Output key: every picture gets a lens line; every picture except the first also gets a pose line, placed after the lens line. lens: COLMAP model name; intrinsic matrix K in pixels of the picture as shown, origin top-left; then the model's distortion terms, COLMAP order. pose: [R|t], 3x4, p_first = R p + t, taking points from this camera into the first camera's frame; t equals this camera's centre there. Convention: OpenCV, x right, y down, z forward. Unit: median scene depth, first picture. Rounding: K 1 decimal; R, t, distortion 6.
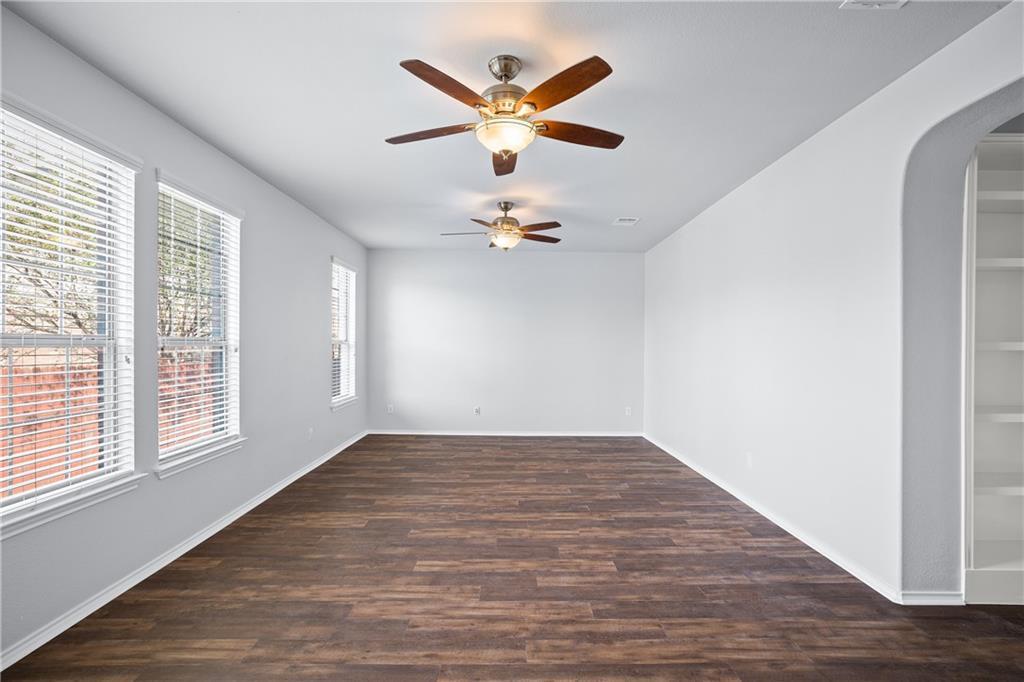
lens RADIAL K [[492.9, 0, 512.0], [0, 492.9, 341.0], [0, 0, 1]] dist [-0.000838, -0.000015]
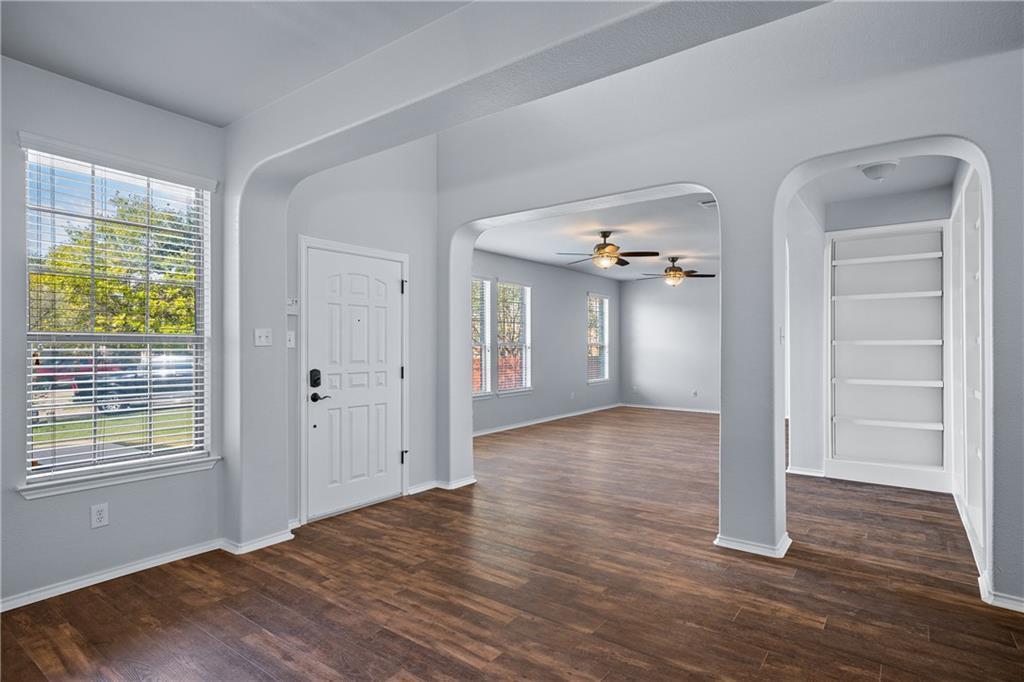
lens RADIAL K [[573.9, 0, 512.0], [0, 573.9, 341.0], [0, 0, 1]] dist [-0.003172, -0.000513]
pose [[0.805119, -0.008867, -0.593047, 0.723016], [0.005310, 0.999956, -0.007741, 0.004743], [0.593090, 0.003084, 0.805130, -0.886392]]
